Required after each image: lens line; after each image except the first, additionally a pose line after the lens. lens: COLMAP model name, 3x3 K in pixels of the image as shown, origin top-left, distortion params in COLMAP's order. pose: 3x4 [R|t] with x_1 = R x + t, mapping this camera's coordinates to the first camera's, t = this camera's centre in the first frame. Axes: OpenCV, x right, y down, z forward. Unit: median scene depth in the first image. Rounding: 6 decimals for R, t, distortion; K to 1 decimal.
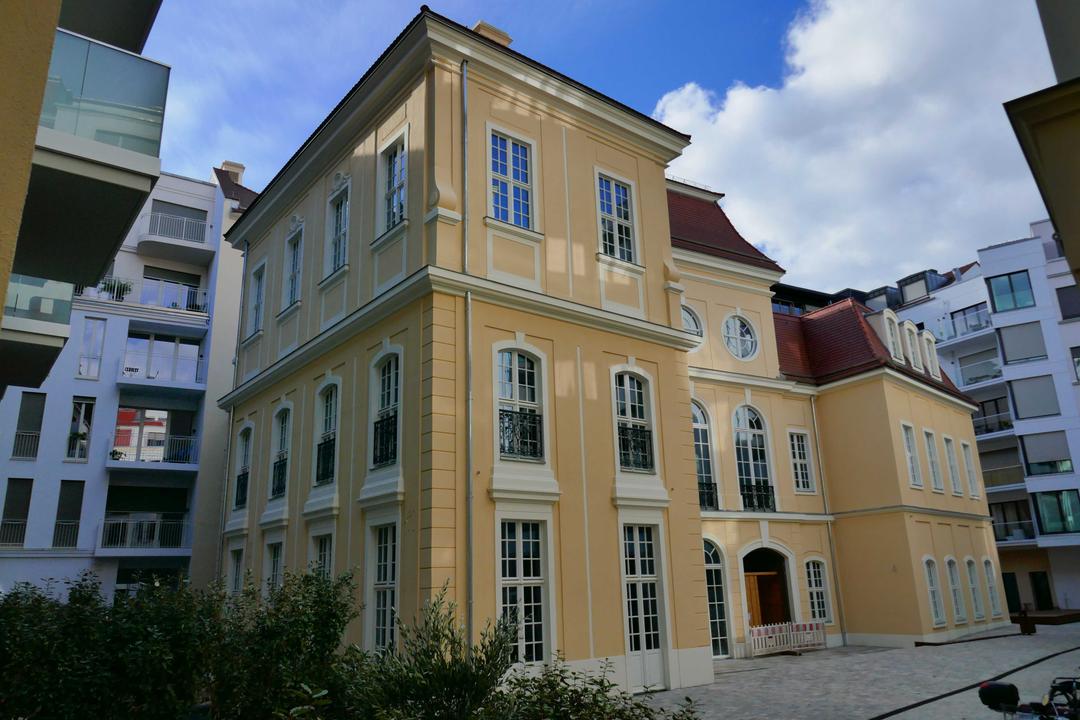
lens RADIAL K [[779.0, 0, 540.0], [0, 779.0, 360.0], [0, 0, 1]] dist [-0.007210, -0.001263]
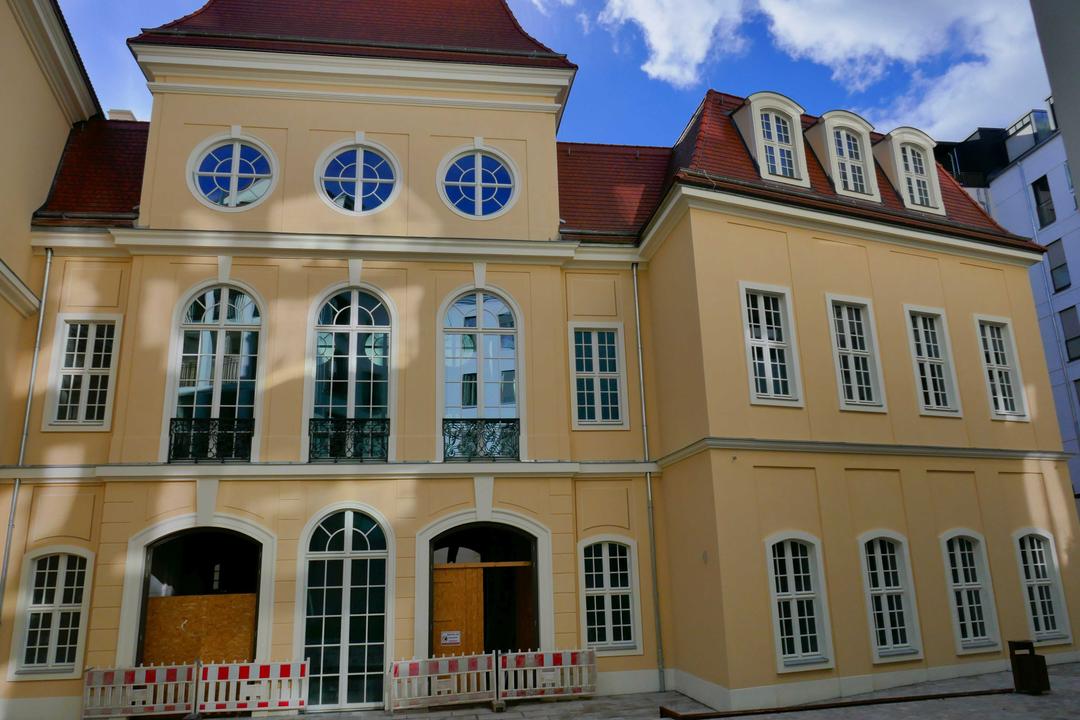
lens RADIAL K [[782.3, 0, 540.0], [0, 782.3, 360.0], [0, 0, 1]] dist [-0.013973, 0.000315]
pose [[0.925930, -0.093025, -0.366060, 0.530248], [0.106663, 0.994147, 0.017159, 0.107899], [0.362321, -0.054933, 0.930433, 0.447457]]
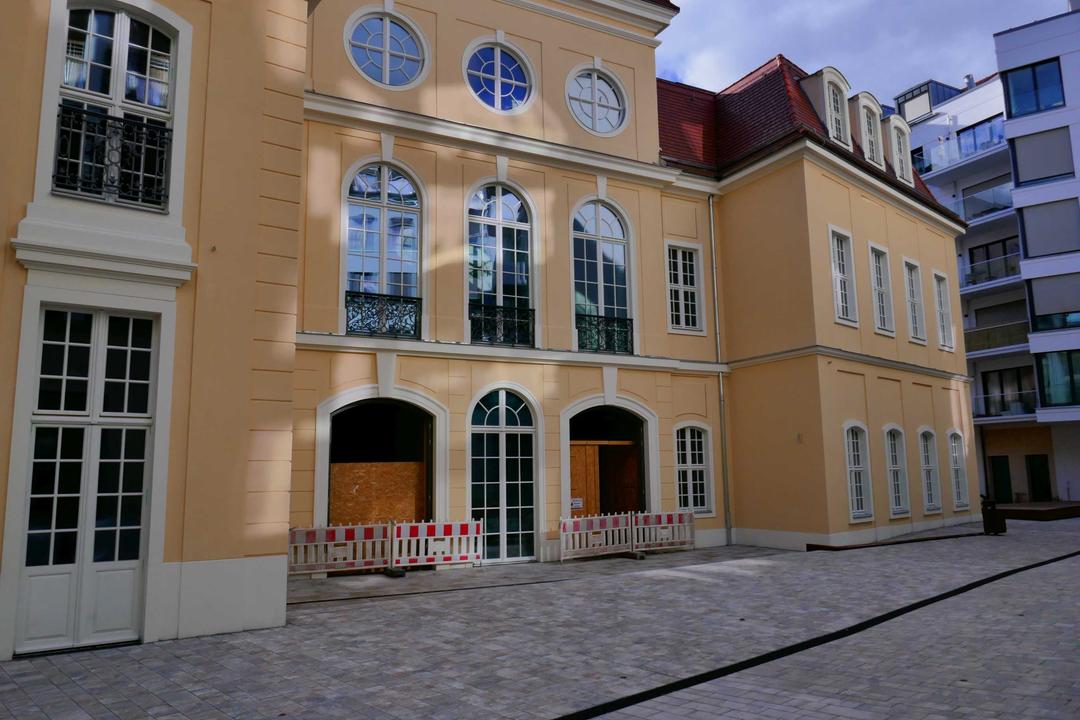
lens RADIAL K [[782.3, 0, 540.0], [0, 782.3, 360.0], [0, 0, 1]] dist [-0.013973, 0.000315]
pose [[0.999327, 0.008791, -0.035613, 0.240347], [-0.003755, 0.990275, 0.139072, 0.101529], [0.036490, -0.138845, 0.989642, 0.309871]]
